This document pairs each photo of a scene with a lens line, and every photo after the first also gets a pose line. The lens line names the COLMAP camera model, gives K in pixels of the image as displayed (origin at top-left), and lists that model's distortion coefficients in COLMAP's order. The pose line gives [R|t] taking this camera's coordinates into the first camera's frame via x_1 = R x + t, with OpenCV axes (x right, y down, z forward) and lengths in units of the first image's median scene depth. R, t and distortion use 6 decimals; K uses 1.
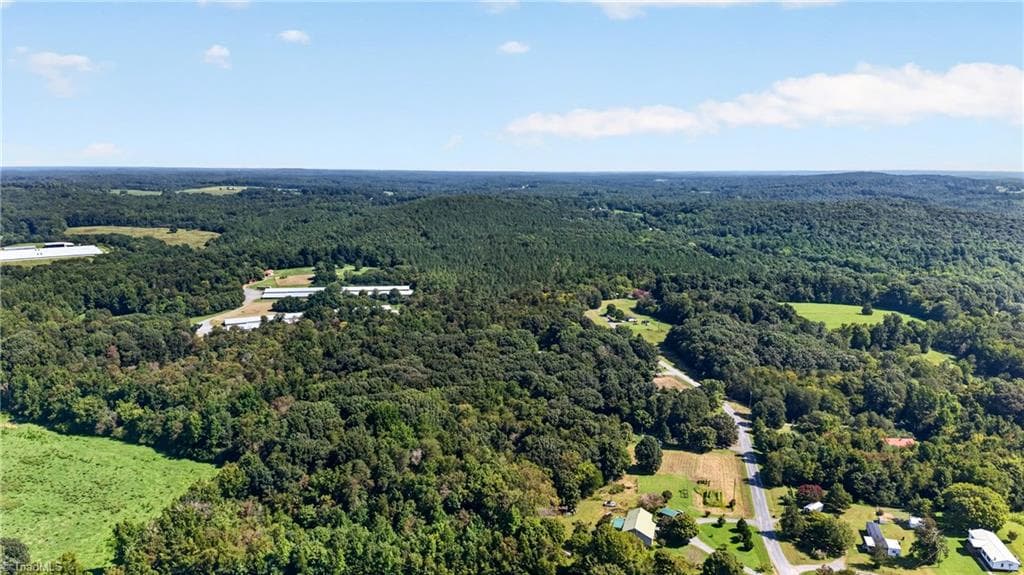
lens RADIAL K [[678.4, 0, 517.0], [0, 678.4, 287.1], [0, 0, 1]] dist [0.132354, -0.158478]
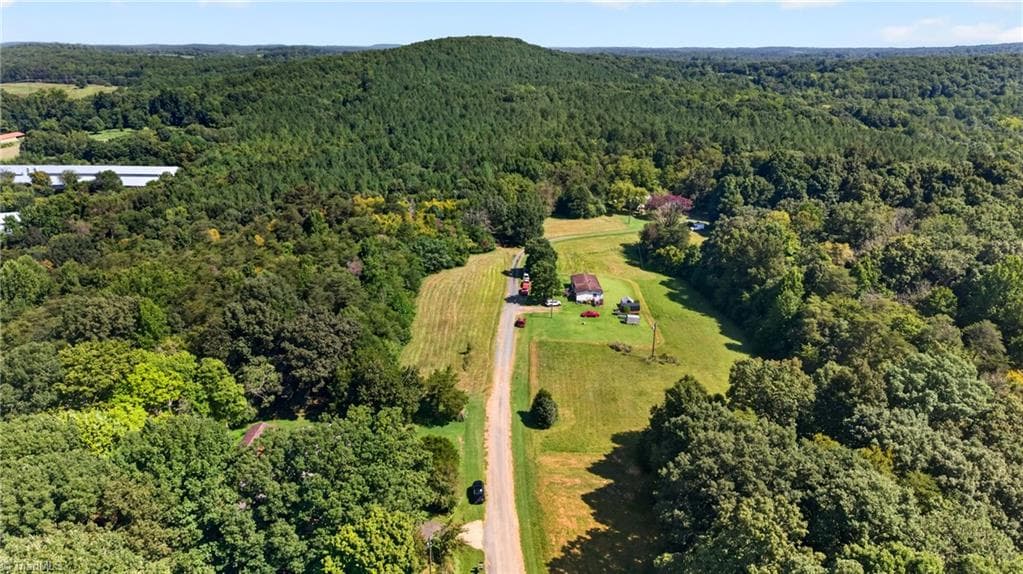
lens RADIAL K [[679.0, 0, 518.1], [0, 679.0, 290.7], [0, 0, 1]] dist [0.100457, -0.119486]
pose [[0.986439, 0.053682, -0.155101, 0.128318], [-0.027364, 0.985564, 0.167075, -0.003377], [0.161831, -0.160565, 0.973668, 0.482124]]
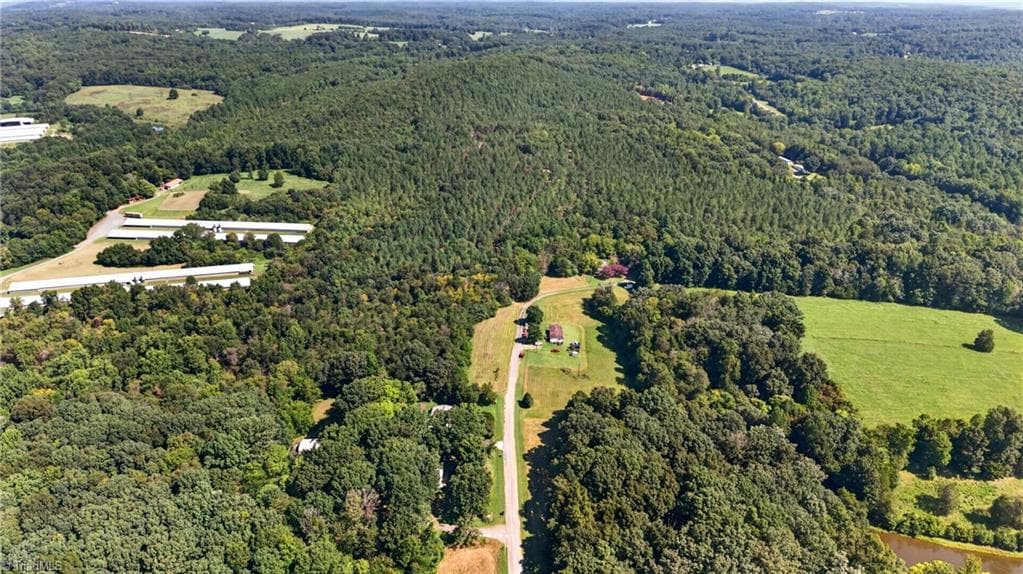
lens RADIAL K [[677.7, 0, 516.5], [0, 677.7, 286.6], [0, 0, 1]] dist [0.132354, -0.158478]
pose [[0.979146, 0.079139, -0.187112, 0.170426], [-0.034178, 0.972049, 0.232278, -0.098737], [0.200264, -0.221039, 0.954482, 0.283486]]
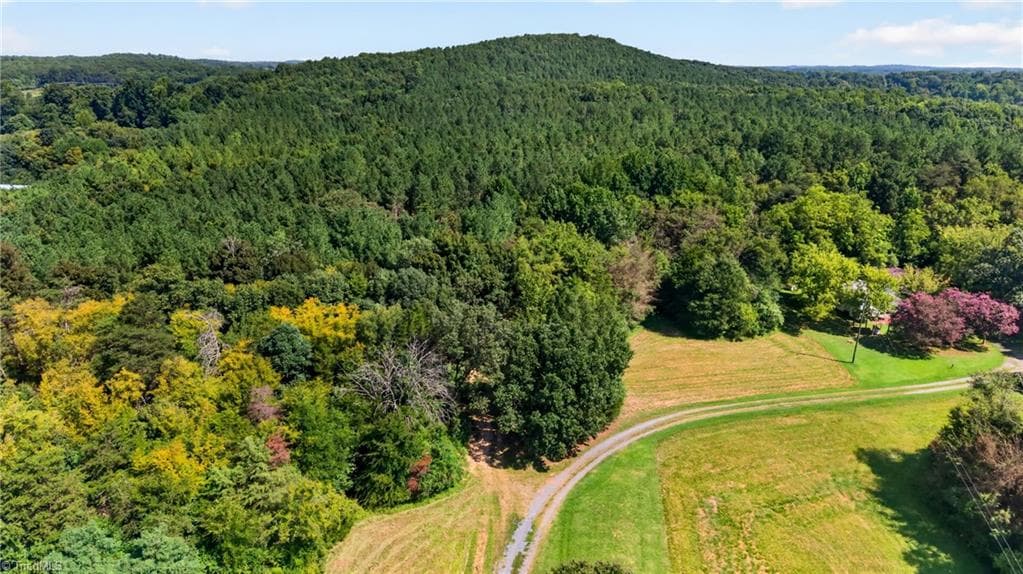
lens RADIAL K [[679.0, 0, 518.1], [0, 679.0, 290.7], [0, 0, 1]] dist [0.100457, -0.119486]
pose [[0.956154, 0.091859, -0.278086, 0.105459], [-0.052932, 0.988103, 0.144398, -0.009753], [0.288042, -0.123347, 0.949641, 0.666016]]
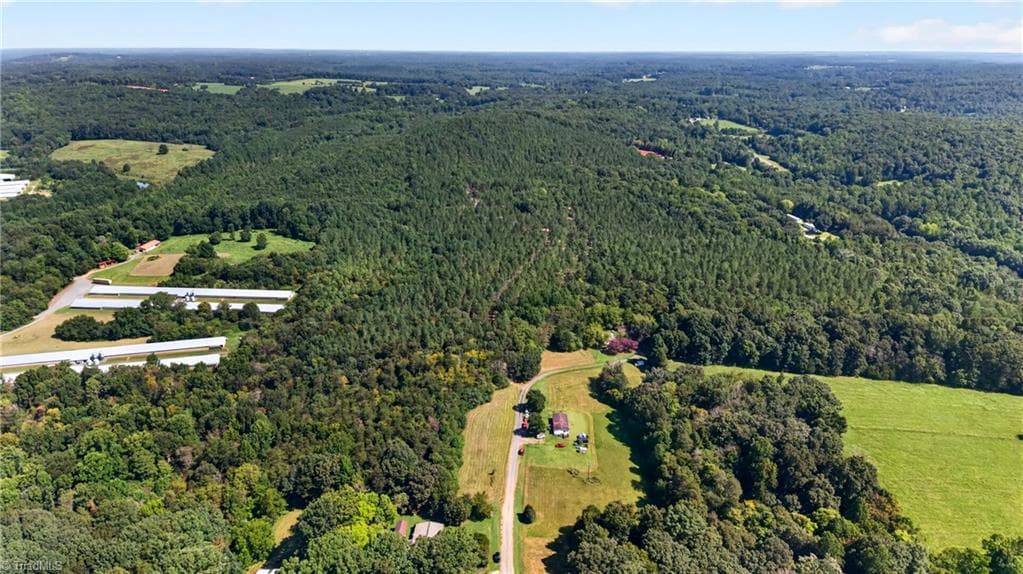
lens RADIAL K [[677.7, 0, 516.5], [0, 677.7, 286.6], [0, 0, 1]] dist [0.132354, -0.158478]
pose [[0.980062, 0.064948, -0.187775, 0.159179], [-0.033845, 0.985824, 0.164331, -0.107644], [0.195787, -0.154700, 0.968368, 0.332463]]
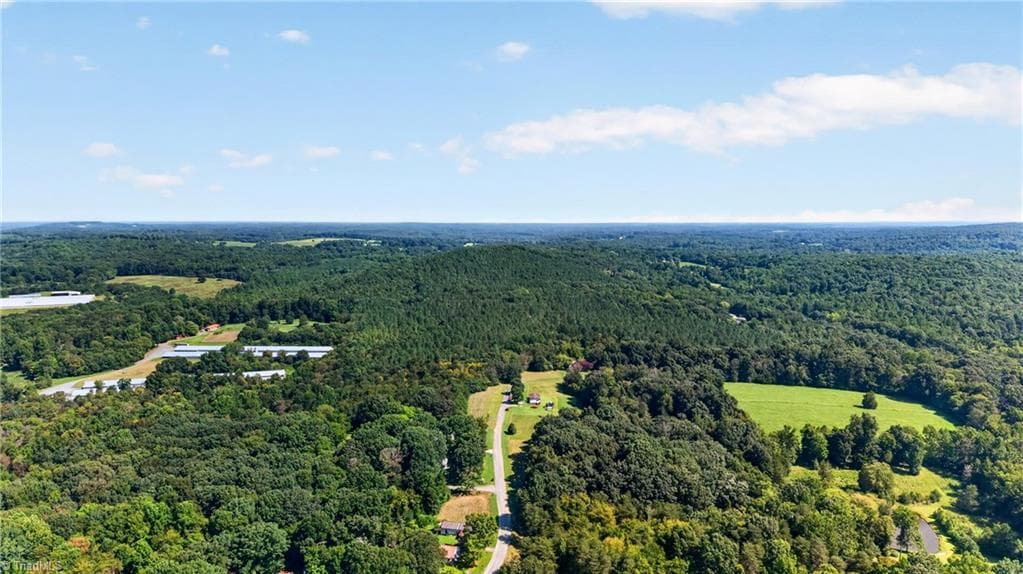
lens RADIAL K [[676.4, 0, 516.1], [0, 676.4, 282.0], [0, 0, 1]] dist [0.174936, -0.255976]
pose [[0.982920, 0.013348, -0.183550, 0.201305], [-0.028429, 0.996407, -0.079782, -0.017901], [0.181825, 0.083638, 0.979767, 0.148203]]
